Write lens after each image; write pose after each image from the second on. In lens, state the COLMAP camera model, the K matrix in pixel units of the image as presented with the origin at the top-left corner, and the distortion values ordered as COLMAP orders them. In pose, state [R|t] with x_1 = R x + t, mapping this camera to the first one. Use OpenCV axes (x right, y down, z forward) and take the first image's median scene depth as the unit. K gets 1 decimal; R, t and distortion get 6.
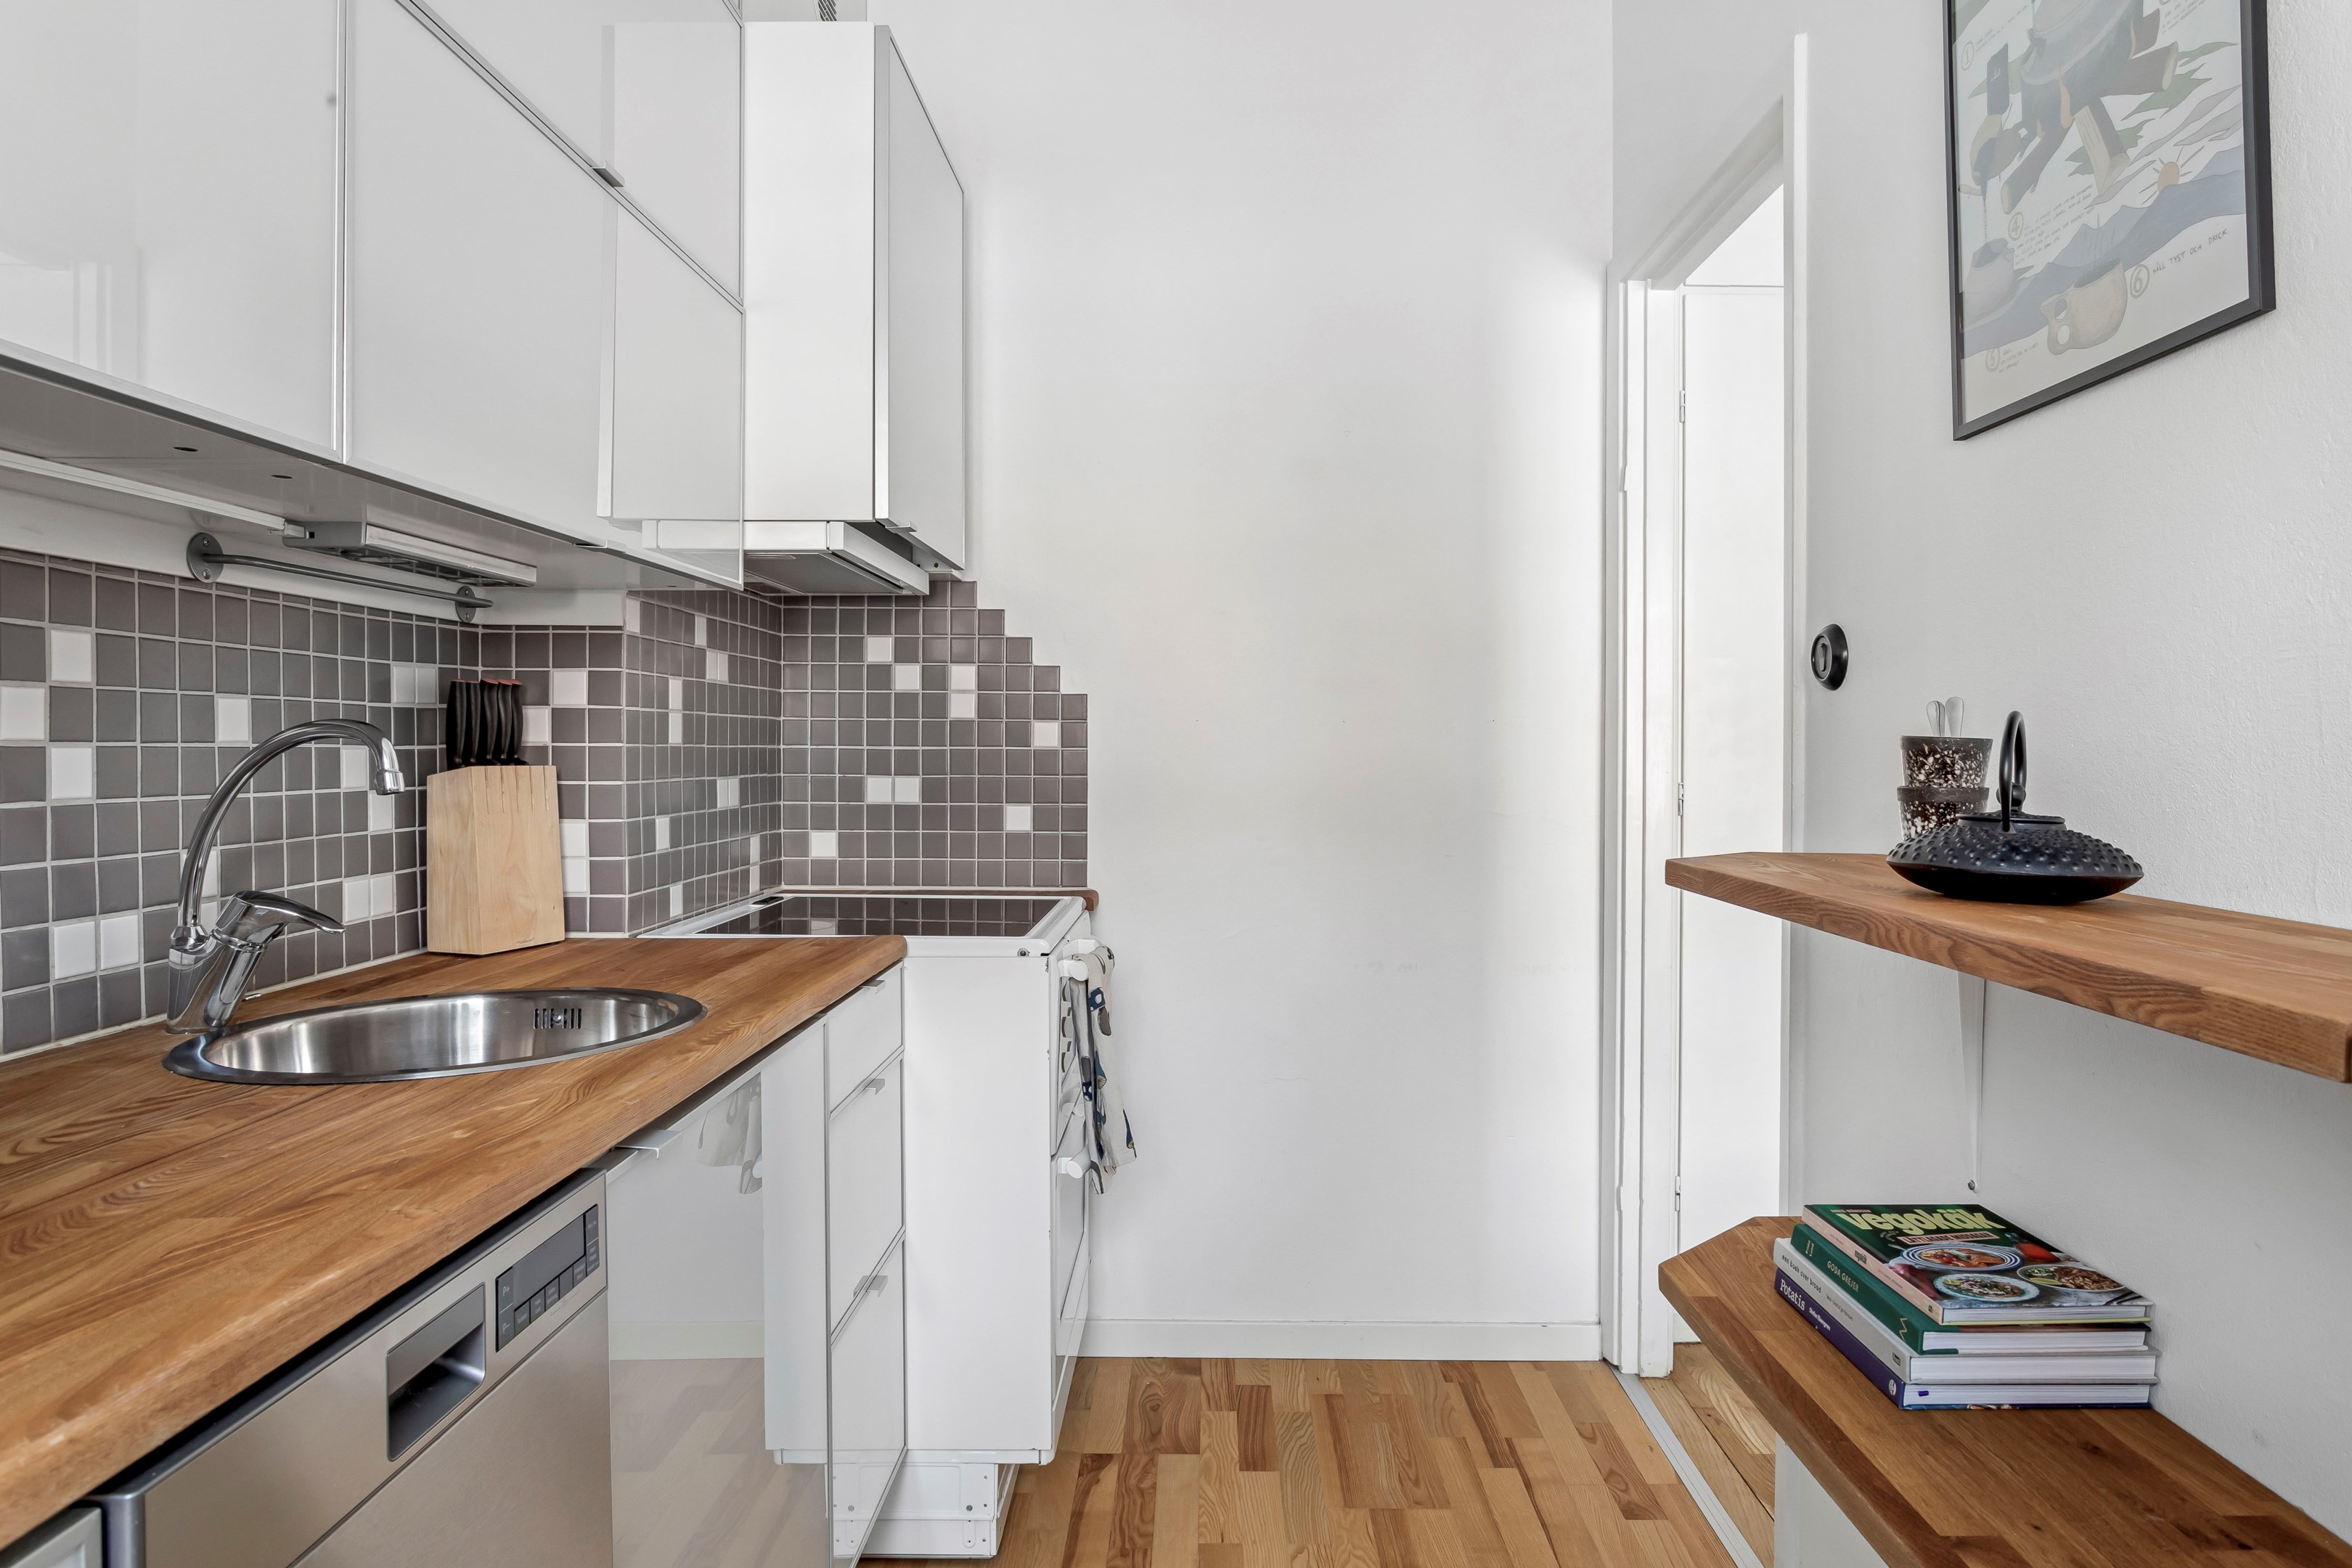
lens RADIAL K [[1507.0, 0, 1176.0], [0, 1507.0, 784.0], [0, 0, 1]] dist [-0.000279, -0.000023]
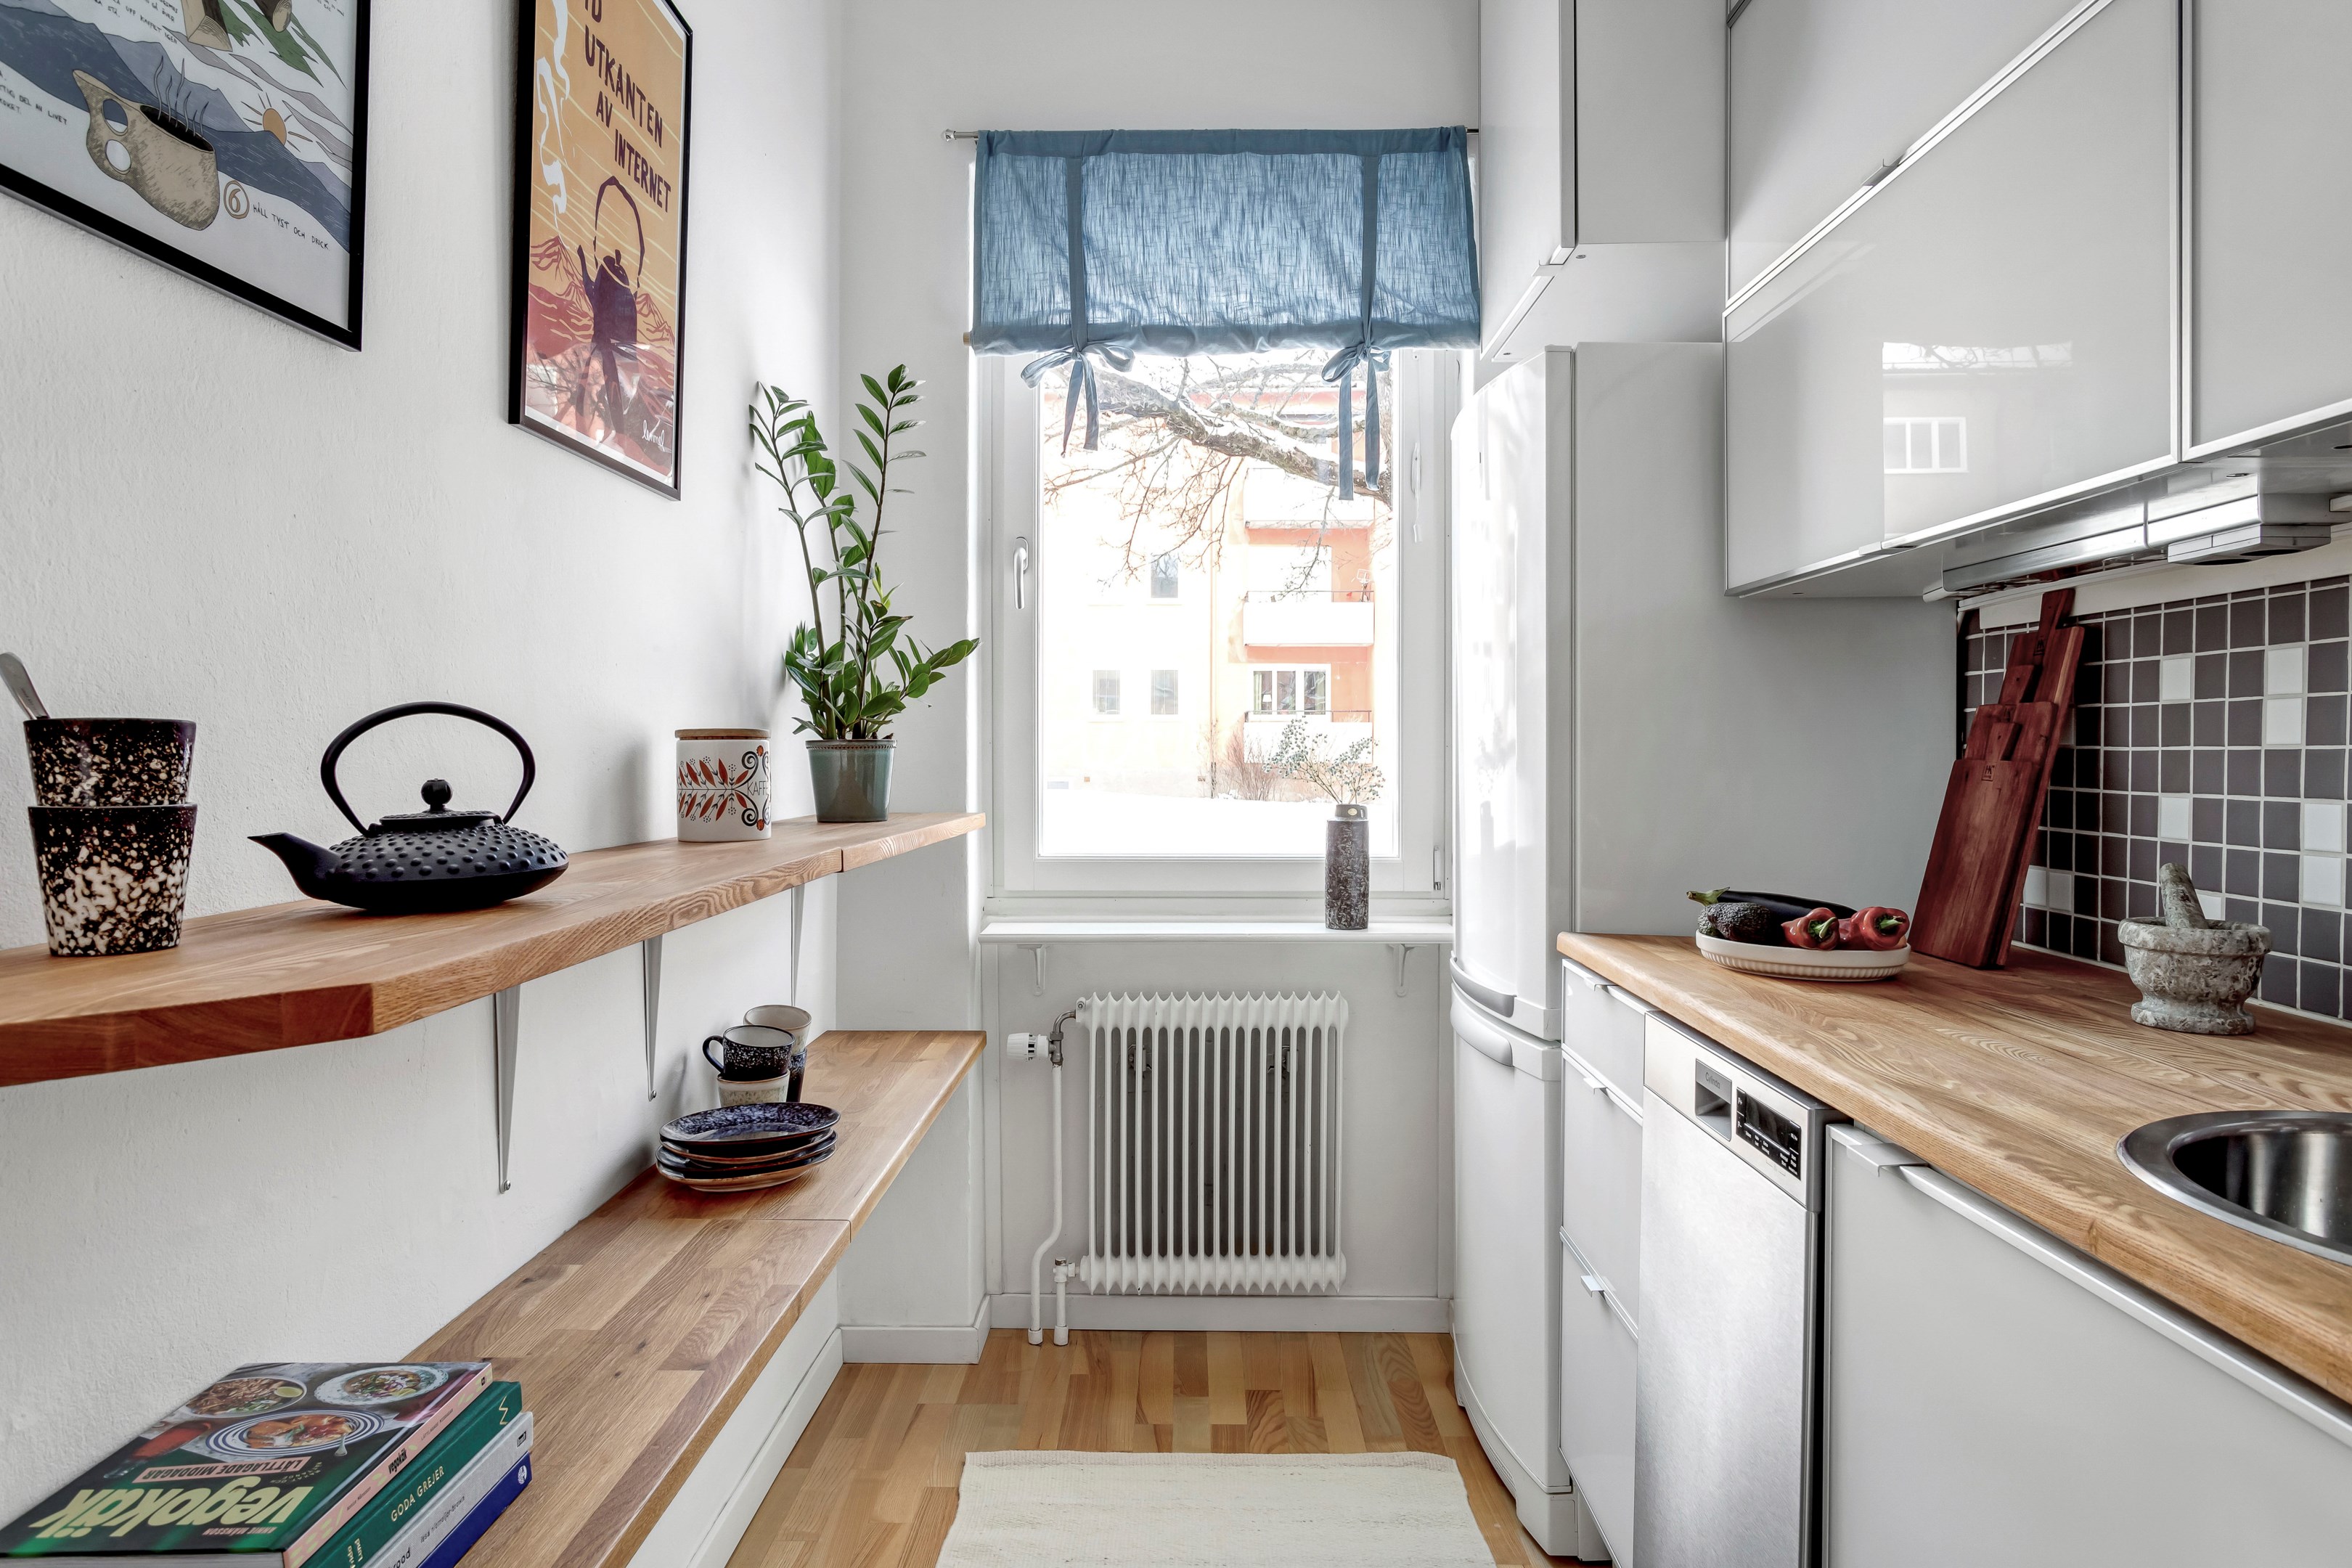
lens RADIAL K [[1347.8, 0, 1176.0], [0, 1347.8, 752.5], [0, 0, 1]] dist [-0.013592, 0.003213]
pose [[-0.999981, -0.004190, -0.004555, 0.097503], [-0.004313, 0.999618, 0.027313, -0.038706], [0.004439, 0.027332, -0.999617, 1.685533]]
